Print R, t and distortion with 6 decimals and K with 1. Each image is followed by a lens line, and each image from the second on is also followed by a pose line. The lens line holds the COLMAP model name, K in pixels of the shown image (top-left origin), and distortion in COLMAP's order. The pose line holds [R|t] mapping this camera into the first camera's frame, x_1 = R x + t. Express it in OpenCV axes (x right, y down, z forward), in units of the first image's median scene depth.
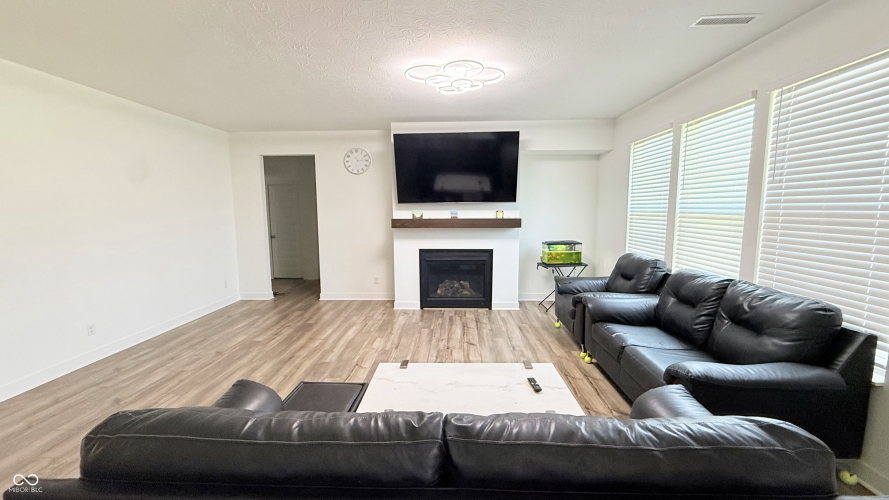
lens RADIAL K [[357.2, 0, 445.3], [0, 357.2, 252.6], [0, 0, 1]] dist [0.001407, -0.000770]
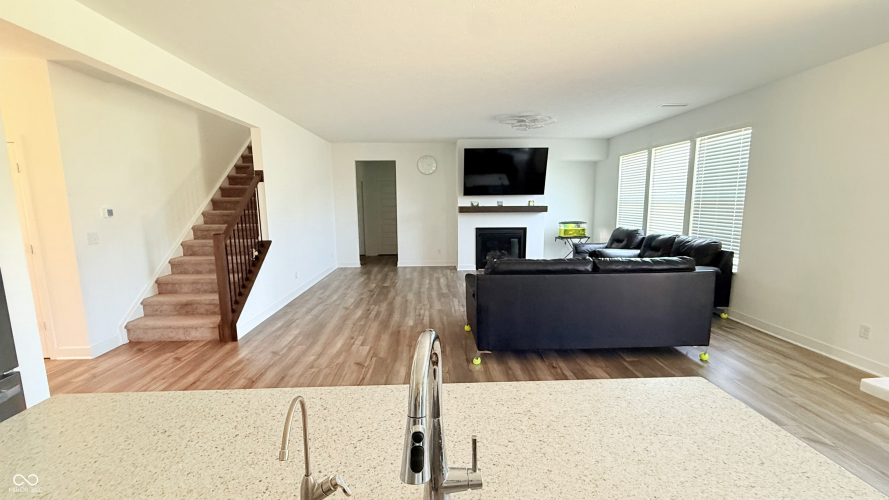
lens RADIAL K [[357.2, 0, 445.0], [0, 357.2, 250.0], [0, 0, 1]] dist [0.001407, -0.000770]
pose [[0.997405, -0.012845, 0.070834, -0.311985], [0.011663, 0.999786, 0.017075, 0.056831], [-0.071038, -0.016204, 0.997342, -0.441881]]
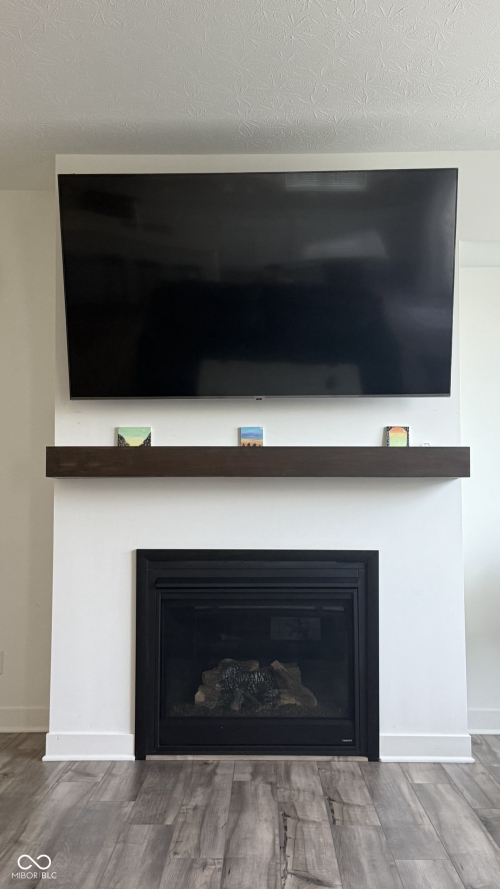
lens RADIAL K [[979.6, 0, 254.0], [0, 979.6, 436.4], [0, 0, 1]] dist [0.080667, 0.000000]
pose [[0.999734, 0.008181, 0.021545, 0.008797], [-0.003892, 0.981371, -0.192081, 0.058964], [-0.022715, 0.191946, 0.981143, 0.168227]]
